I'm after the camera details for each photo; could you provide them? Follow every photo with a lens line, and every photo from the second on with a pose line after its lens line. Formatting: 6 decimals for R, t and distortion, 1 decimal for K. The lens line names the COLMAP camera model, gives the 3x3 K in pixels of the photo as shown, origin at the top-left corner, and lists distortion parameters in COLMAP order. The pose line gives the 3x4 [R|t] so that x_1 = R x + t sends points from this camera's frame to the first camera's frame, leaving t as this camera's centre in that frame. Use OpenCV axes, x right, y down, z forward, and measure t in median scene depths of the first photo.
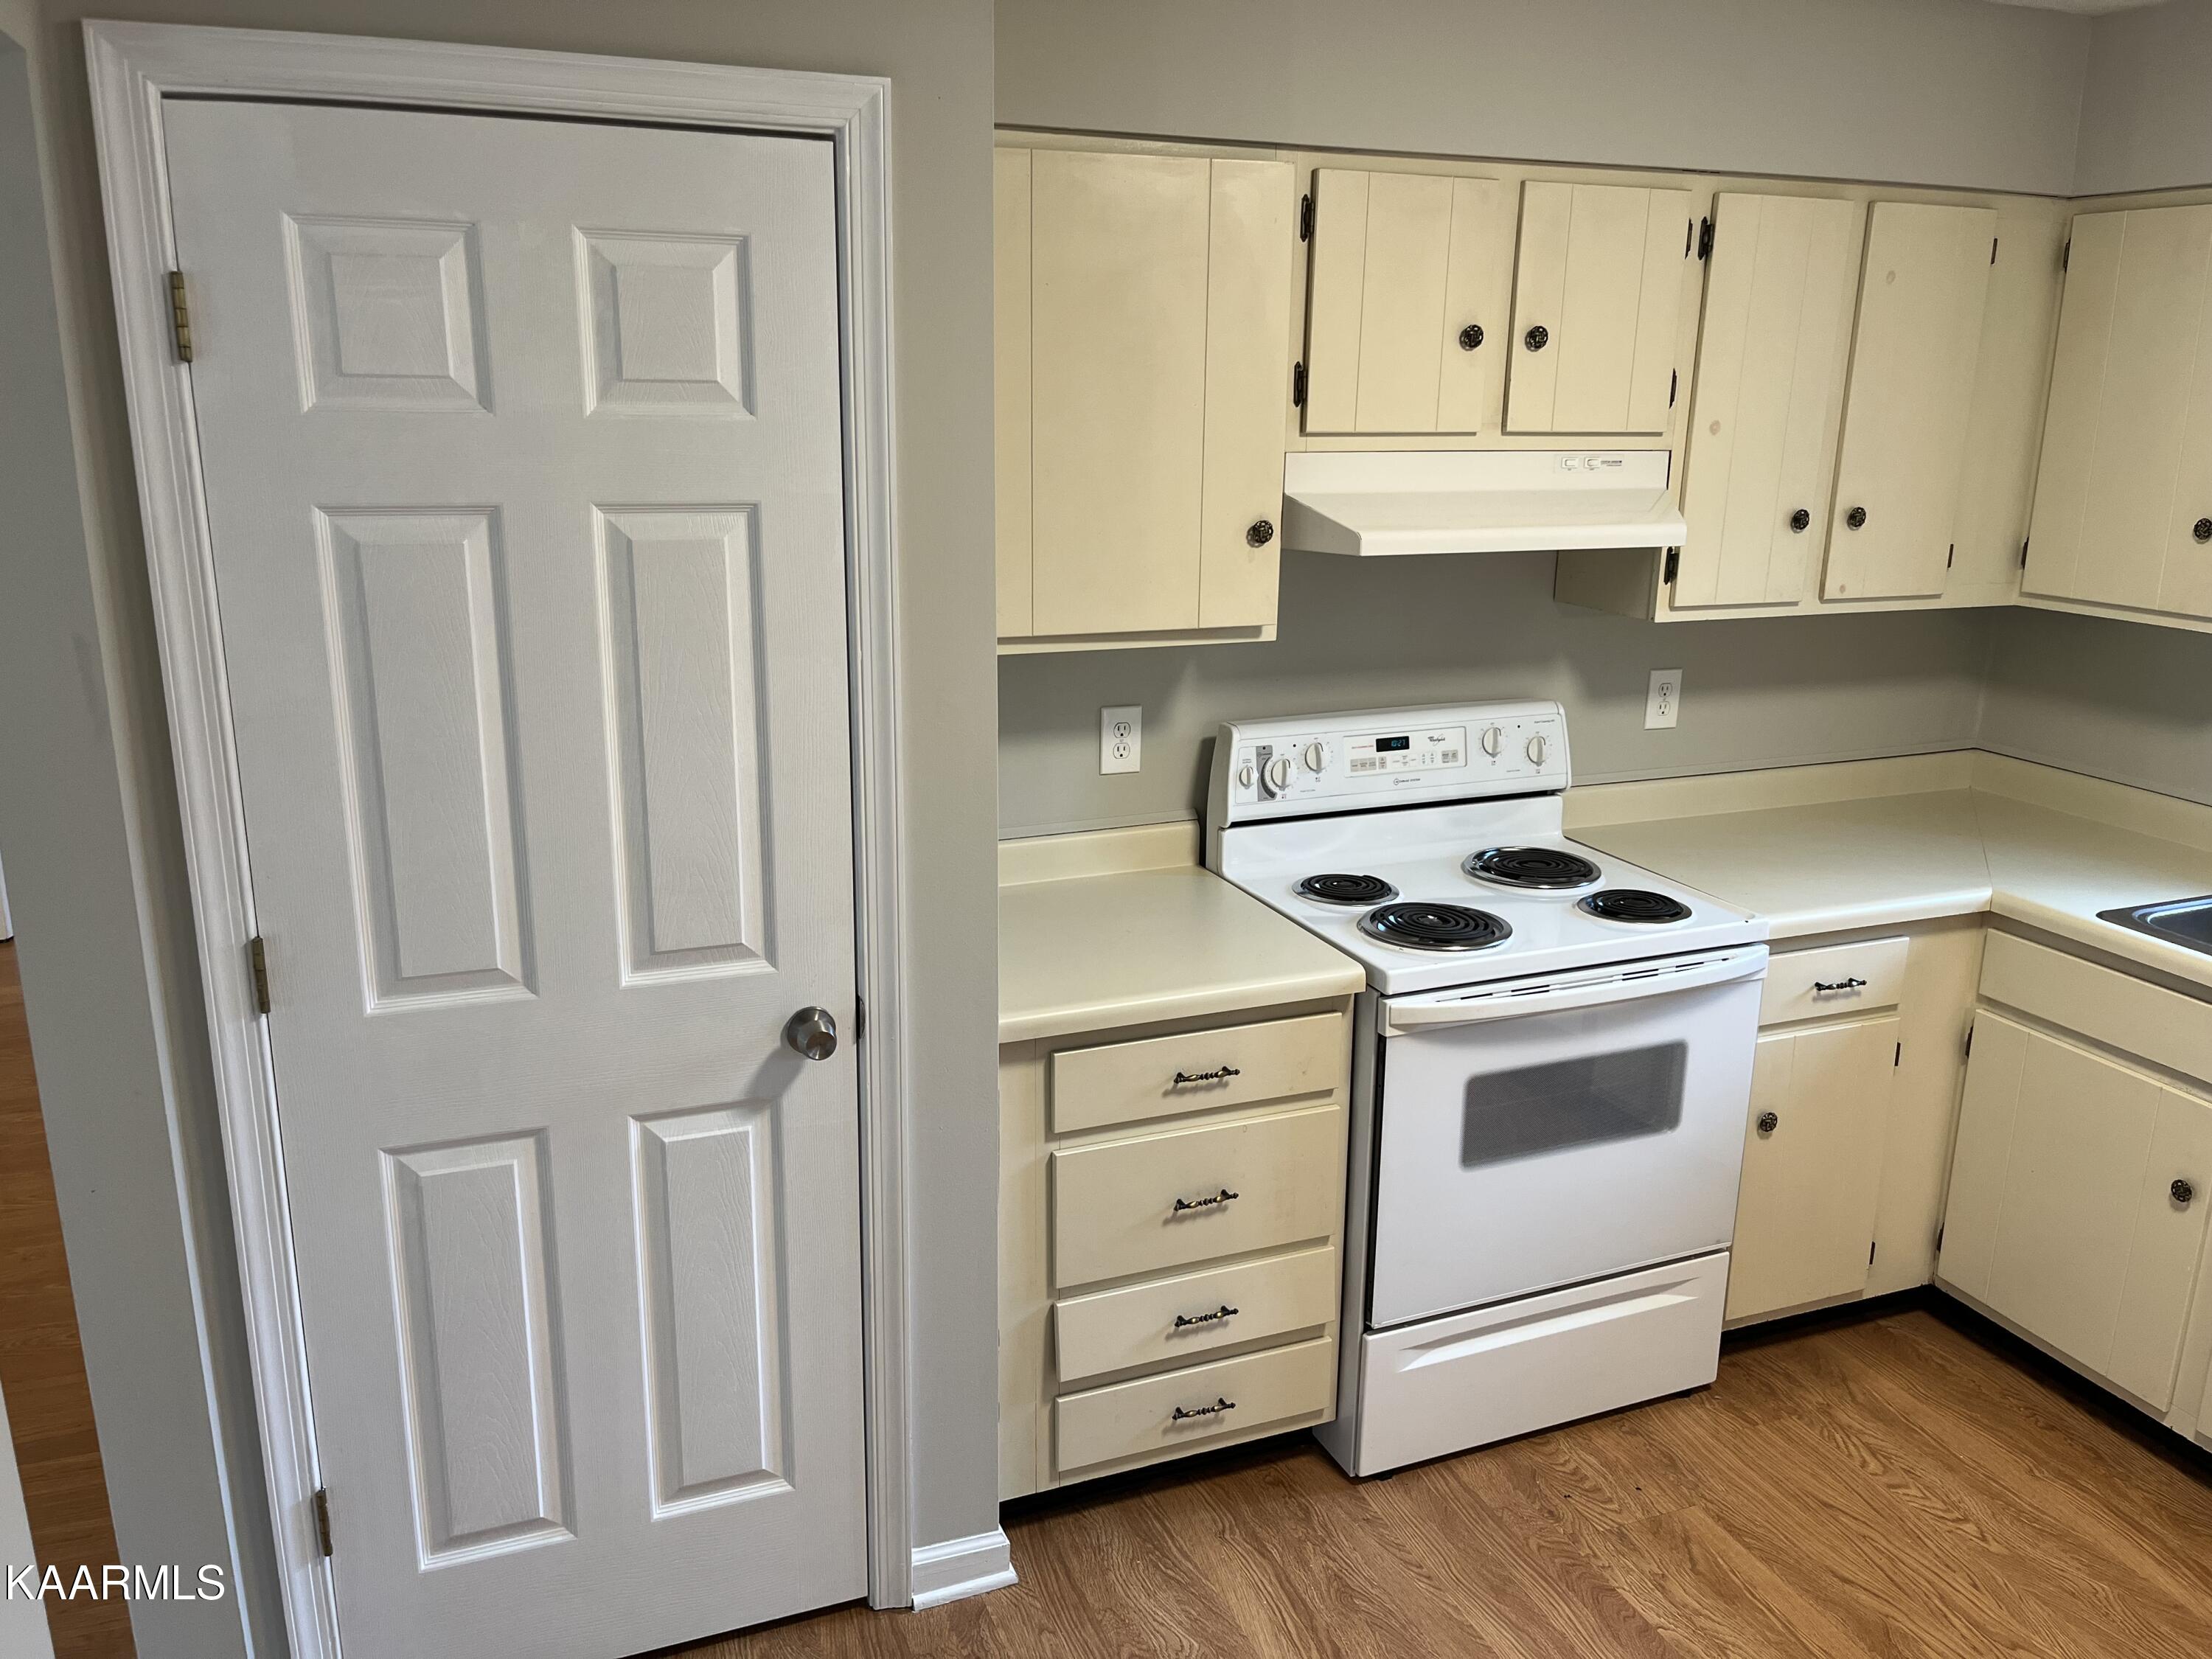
lens RADIAL K [[1678.4, 0, 1105.0], [0, 1678.4, 820.3], [0, 0, 1]] dist [0.072741, -0.114164]
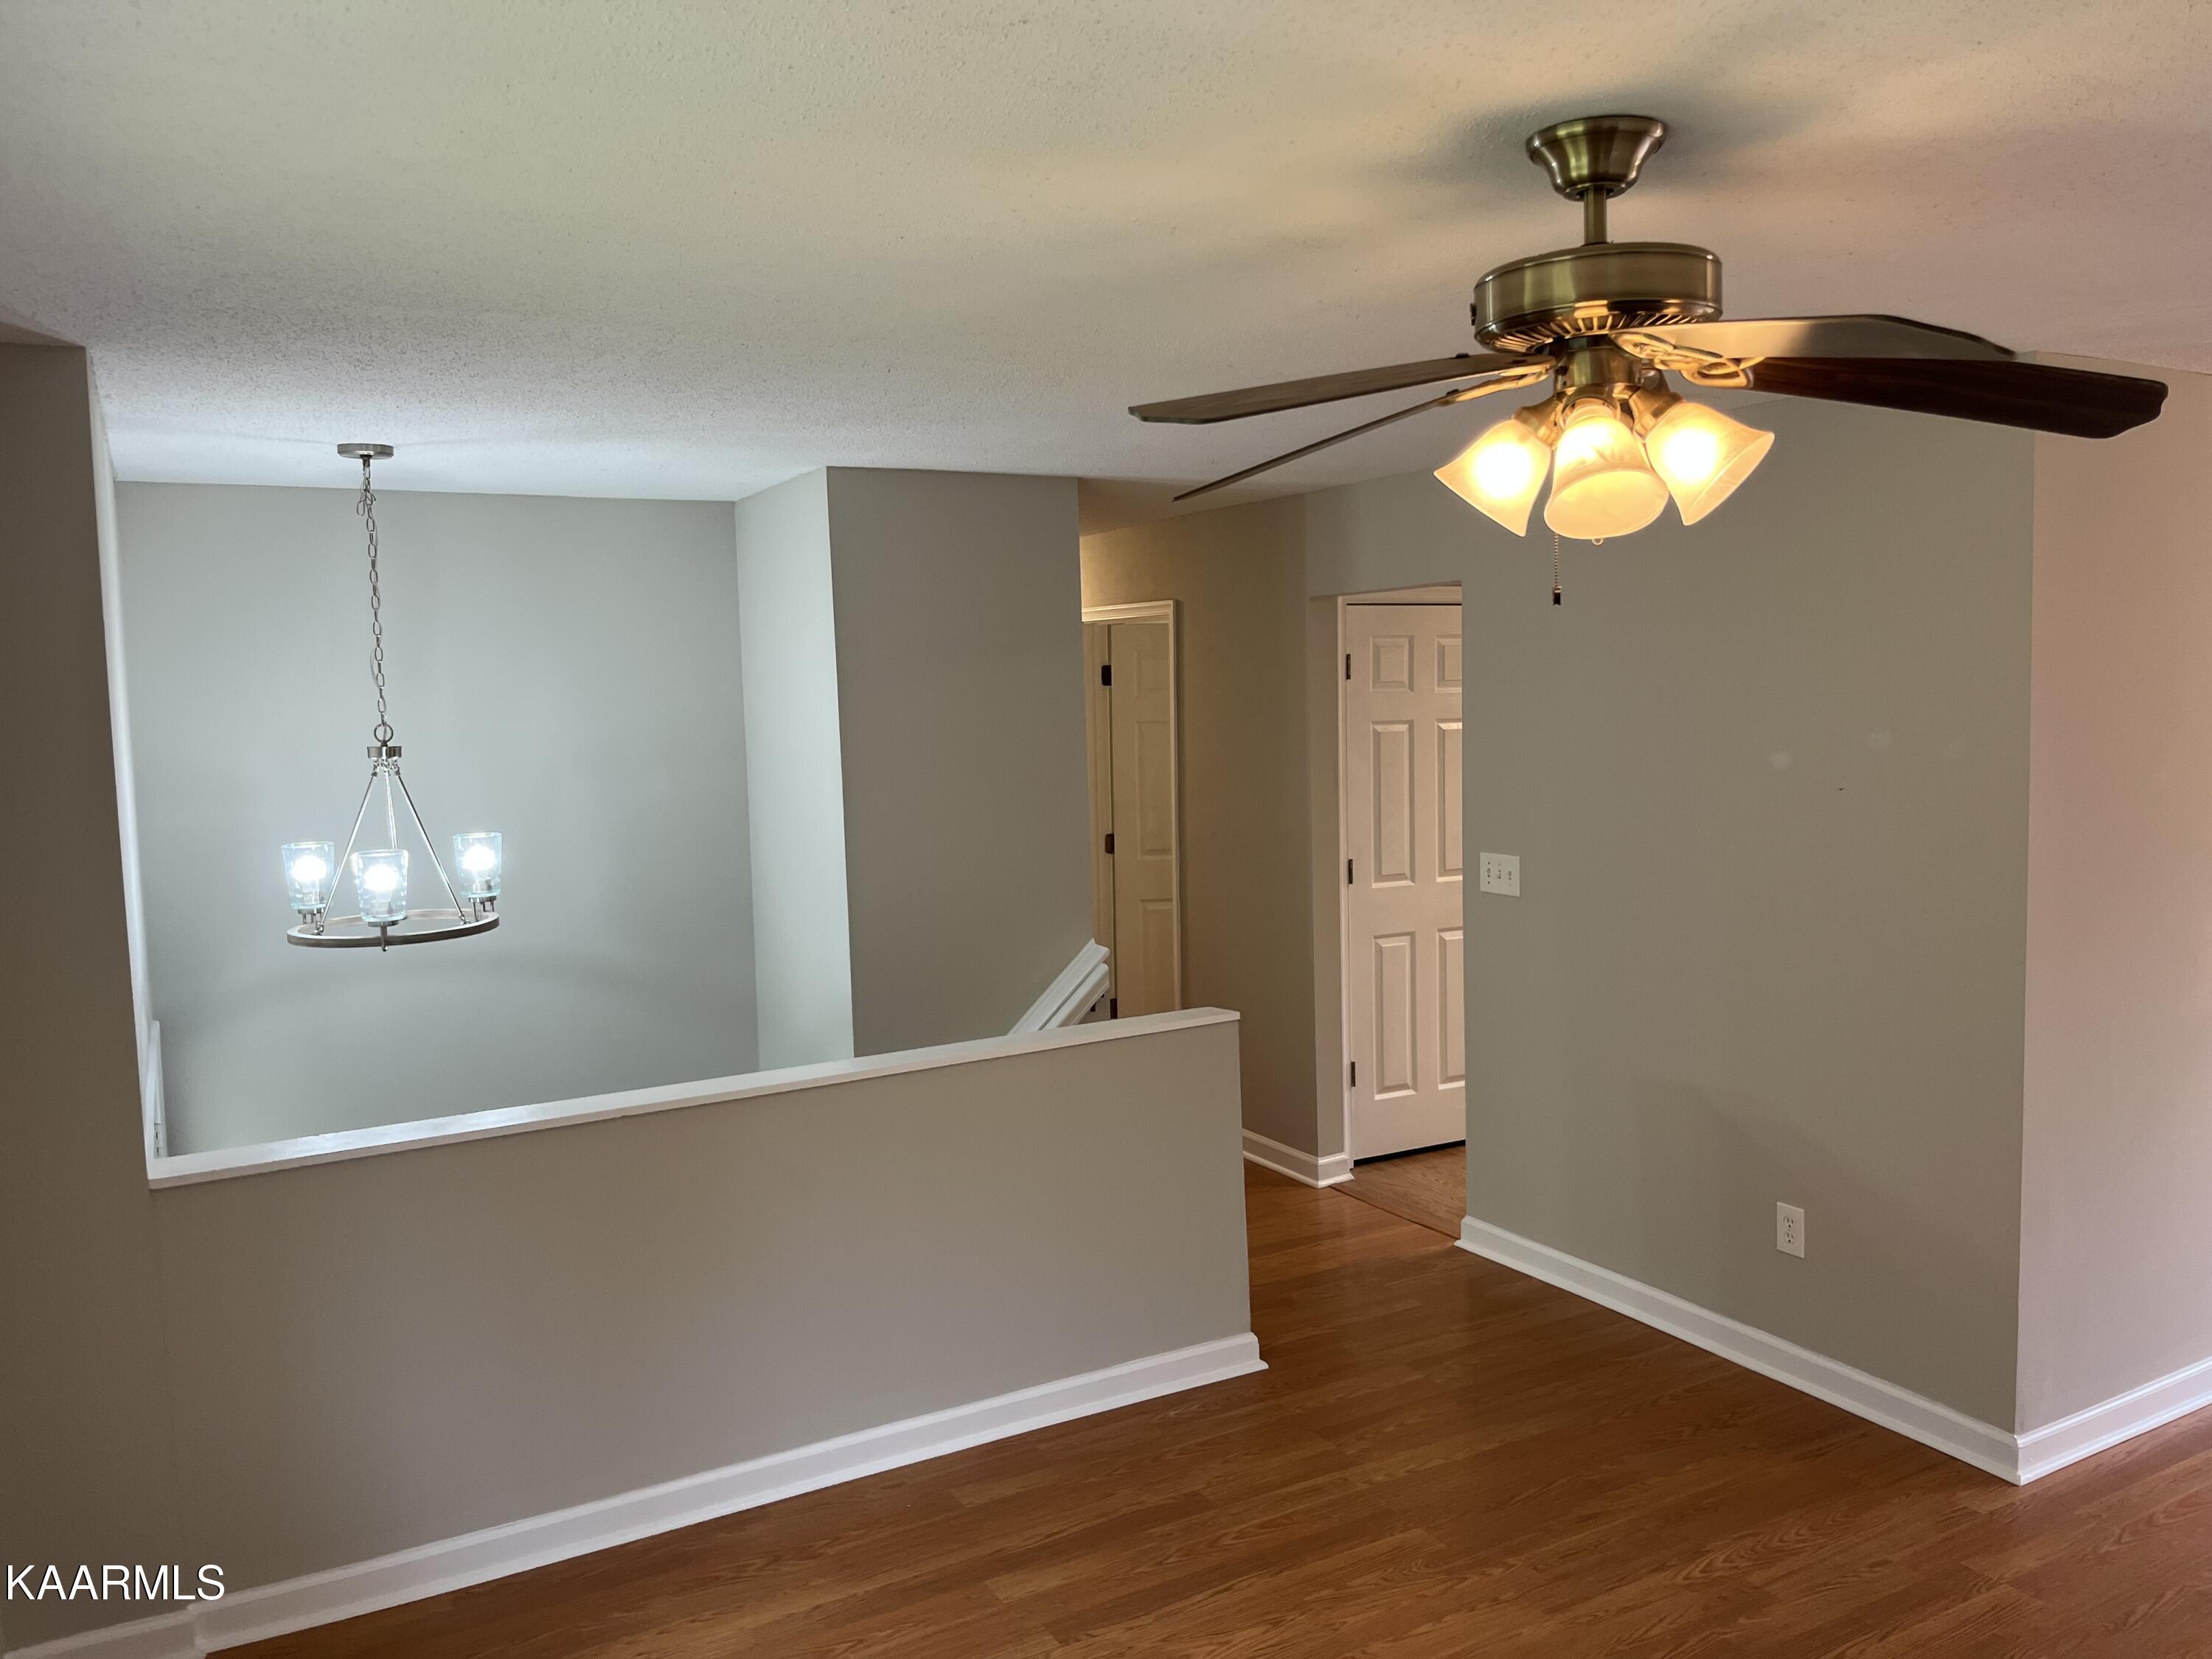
lens RADIAL K [[1678.4, 0, 1105.0], [0, 1678.4, 820.3], [0, 0, 1]] dist [0.072741, -0.114164]
pose [[0.992816, -0.049645, 0.108868, -1.183848], [0.067587, 0.983489, -0.167875, 0.450156], [-0.098736, 0.174027, 0.979779, -1.840055]]
